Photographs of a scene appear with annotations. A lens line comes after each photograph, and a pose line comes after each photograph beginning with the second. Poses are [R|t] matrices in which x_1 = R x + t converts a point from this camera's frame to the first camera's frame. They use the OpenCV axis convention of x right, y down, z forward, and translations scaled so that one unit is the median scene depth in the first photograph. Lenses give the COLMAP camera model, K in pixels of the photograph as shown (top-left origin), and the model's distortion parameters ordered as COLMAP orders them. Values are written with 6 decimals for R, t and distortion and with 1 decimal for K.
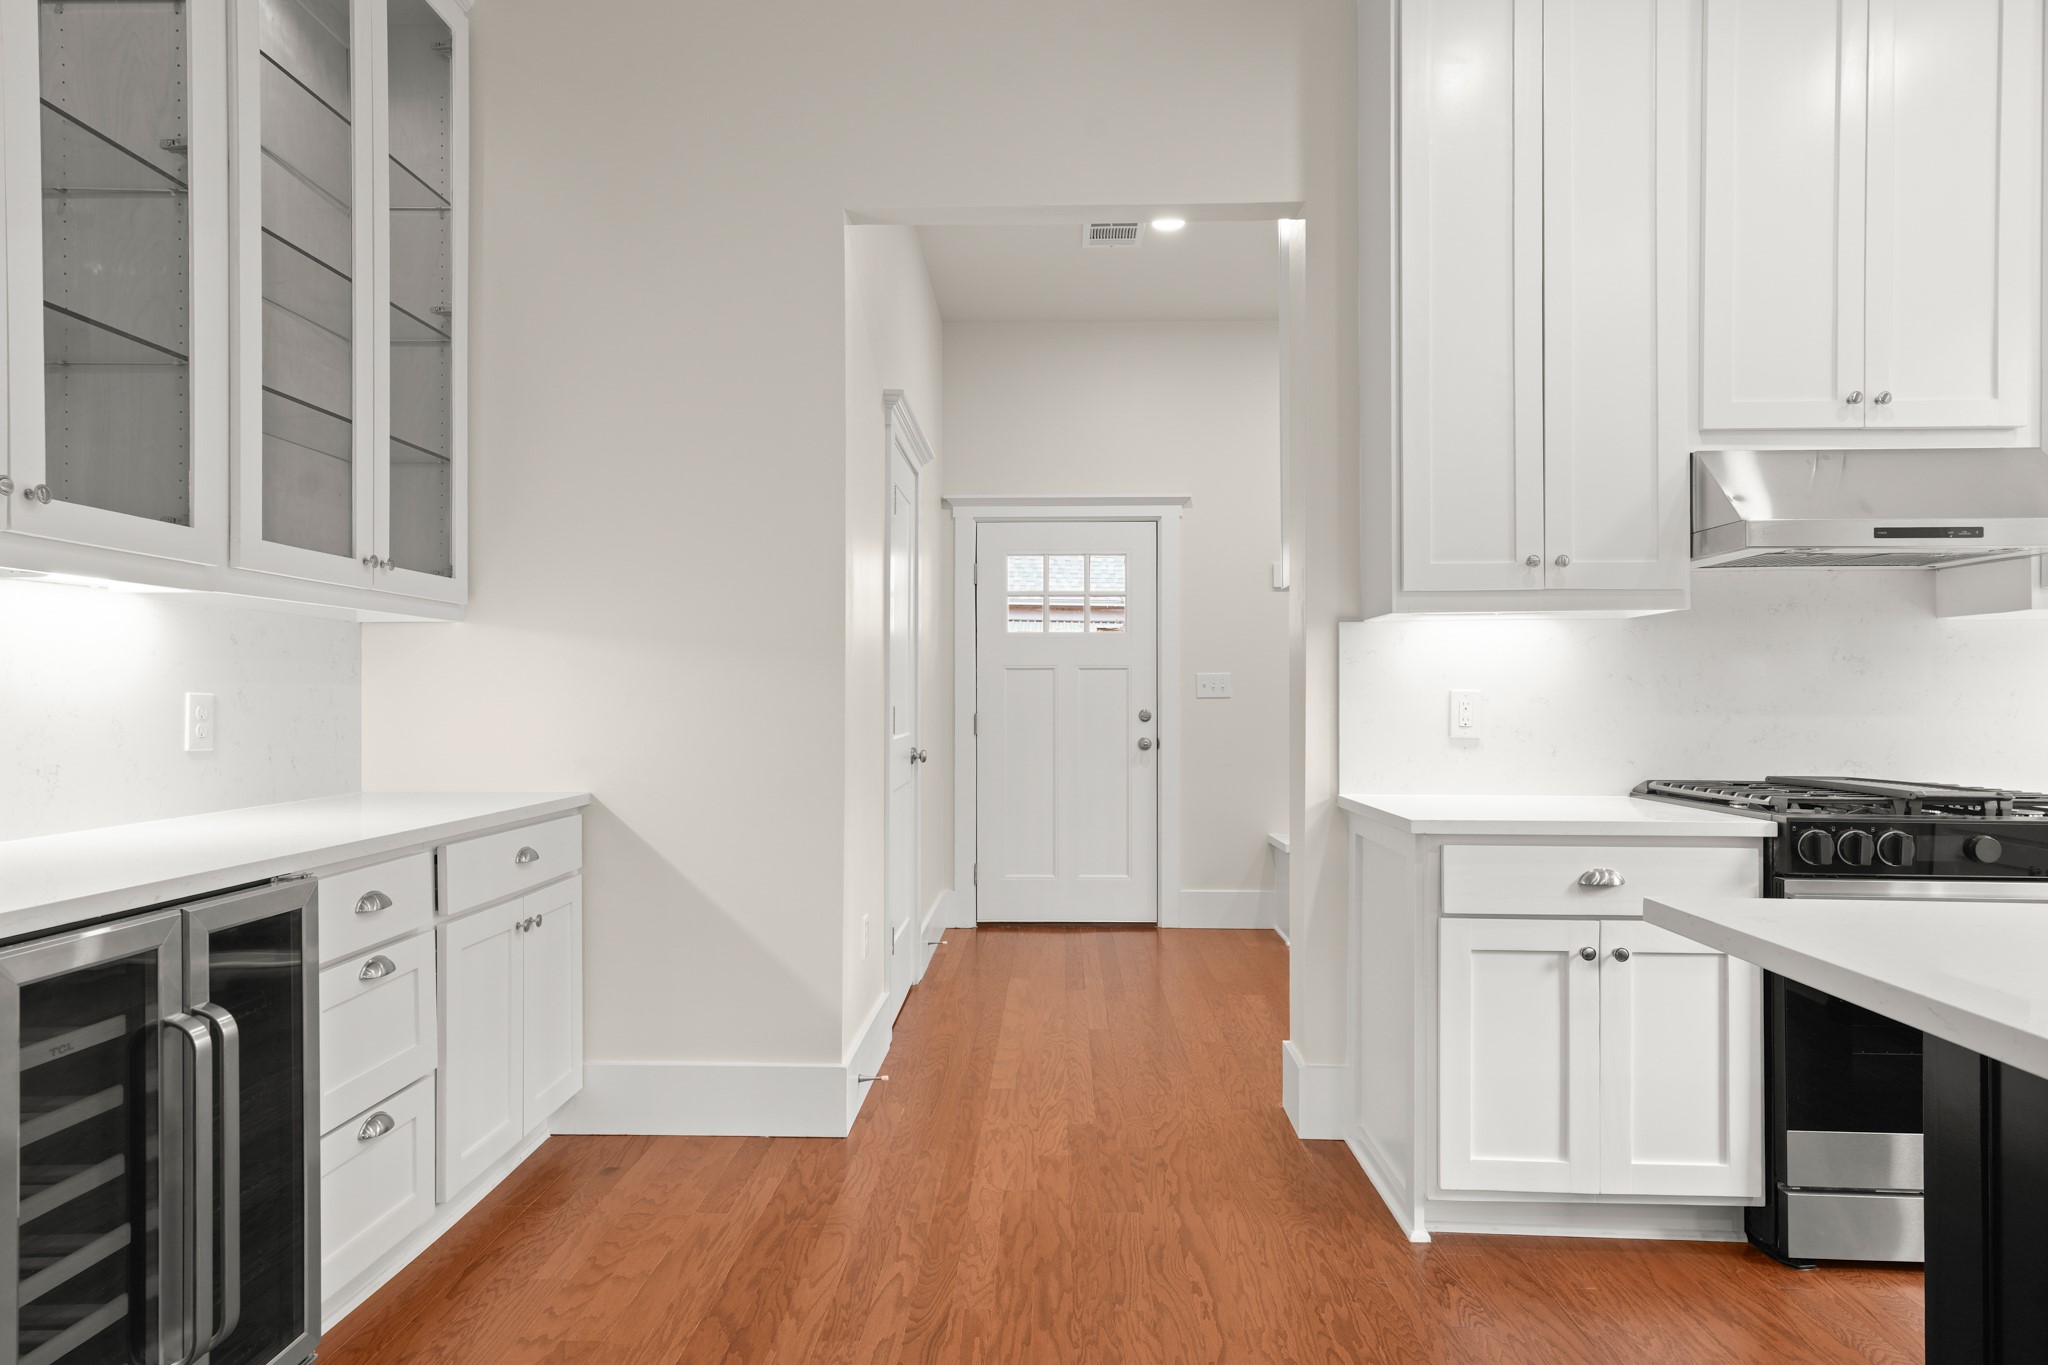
lens RADIAL K [[1190.8, 0, 1014.6], [0, 1190.8, 688.2], [0, 0, 1]] dist [0.015301, -0.000576]
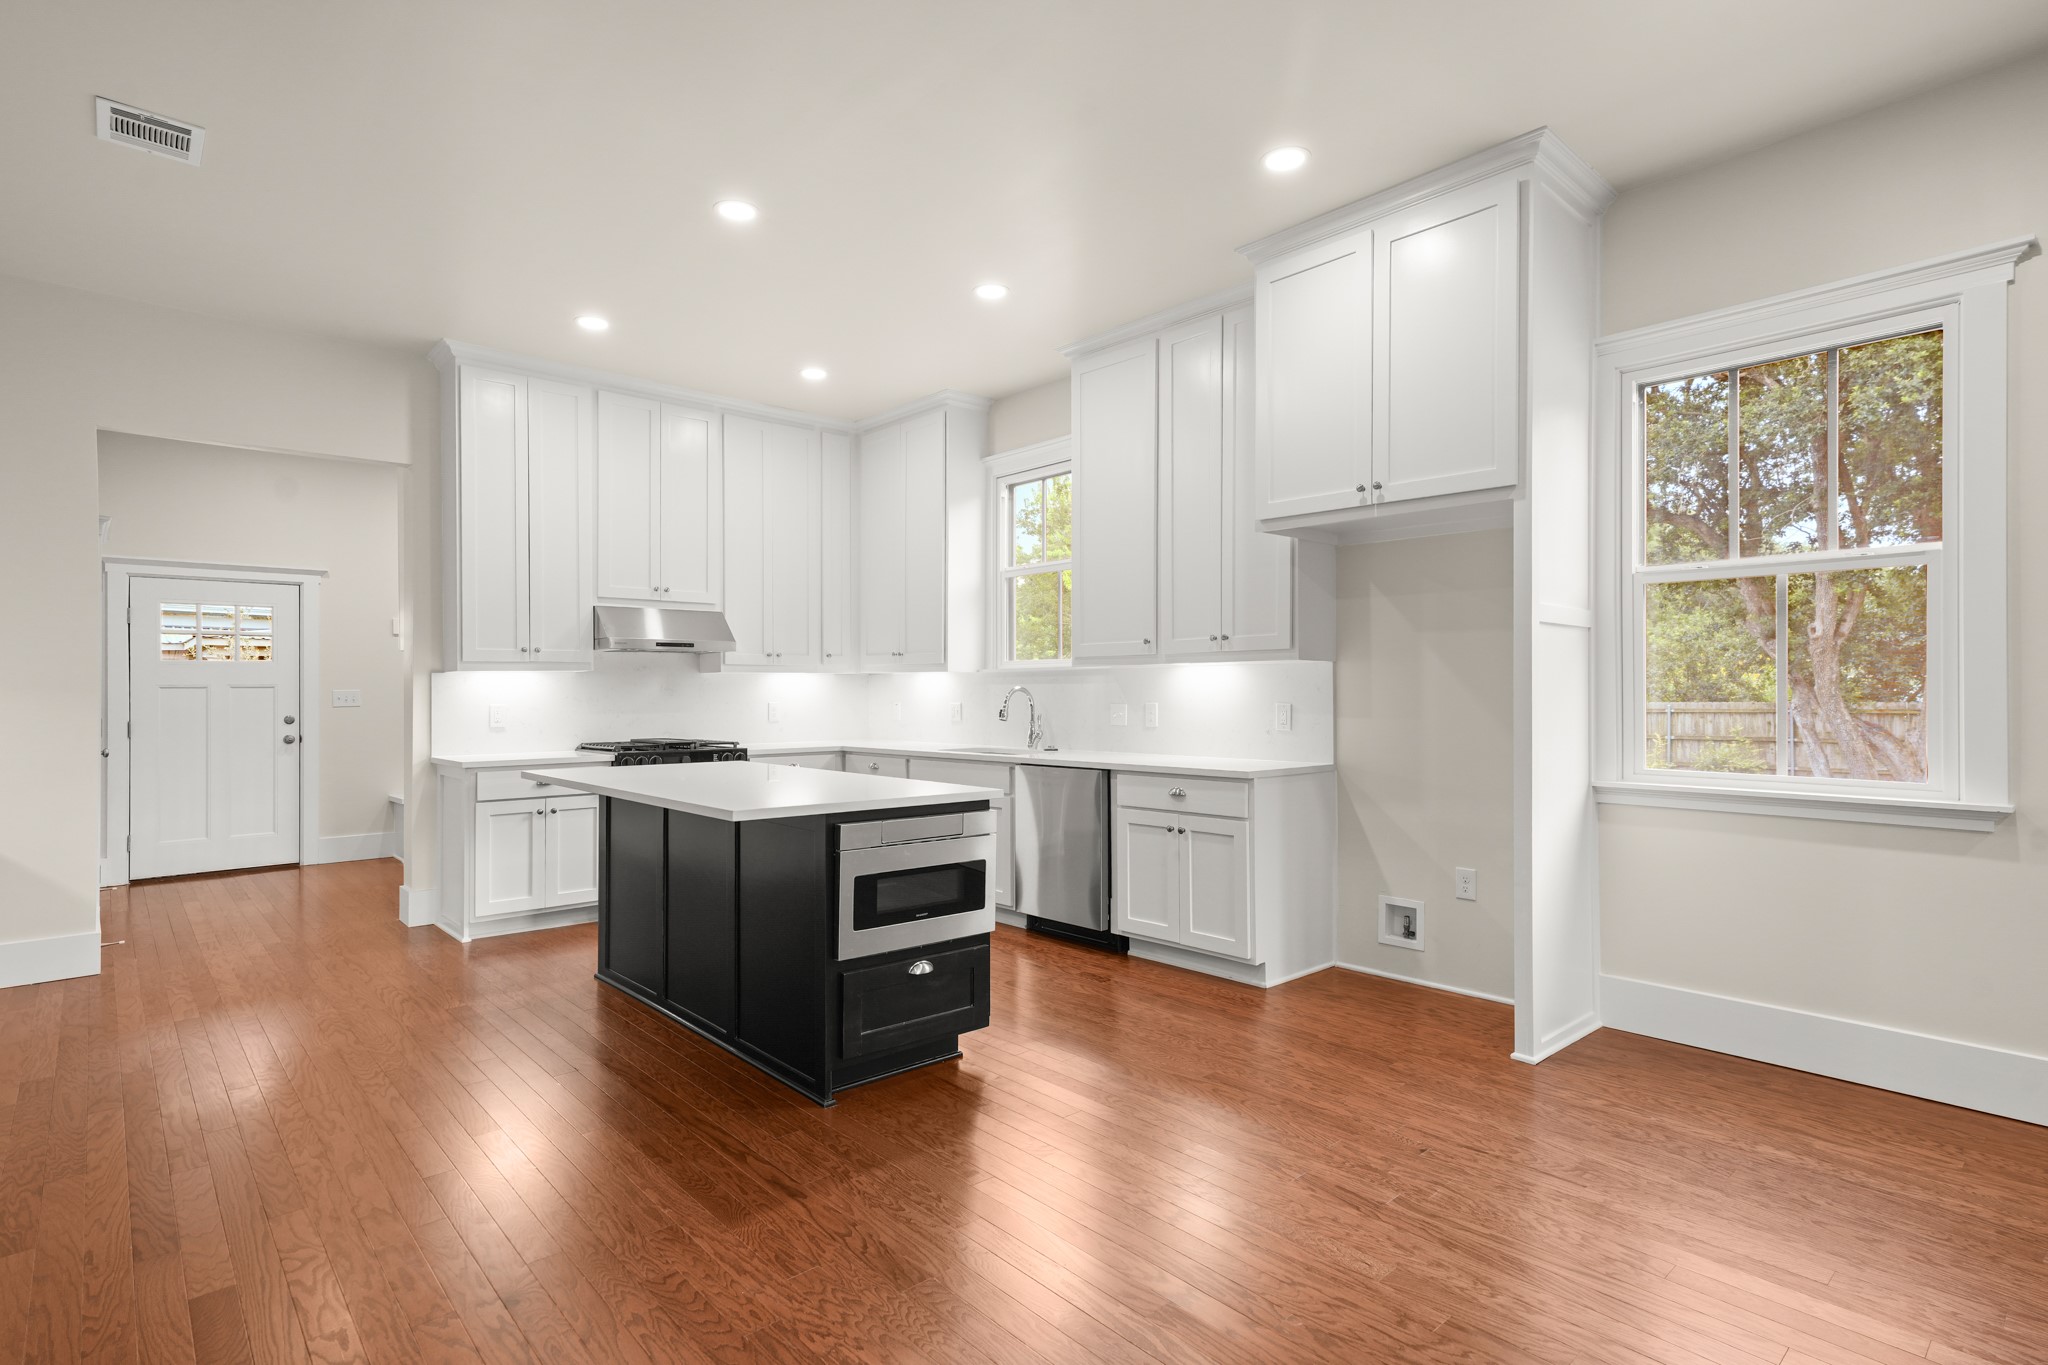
lens RADIAL K [[1022.8, 0, 1018.9], [0, 1022.8, 681.7], [0, 0, 1]] dist [0.000843, 0.021228]
pose [[0.722233, 0.001482, 0.691648, -0.244655], [0.002679, 0.999984, -0.004941, -0.031259], [-0.691645, 0.005421, 0.722217, -1.091846]]
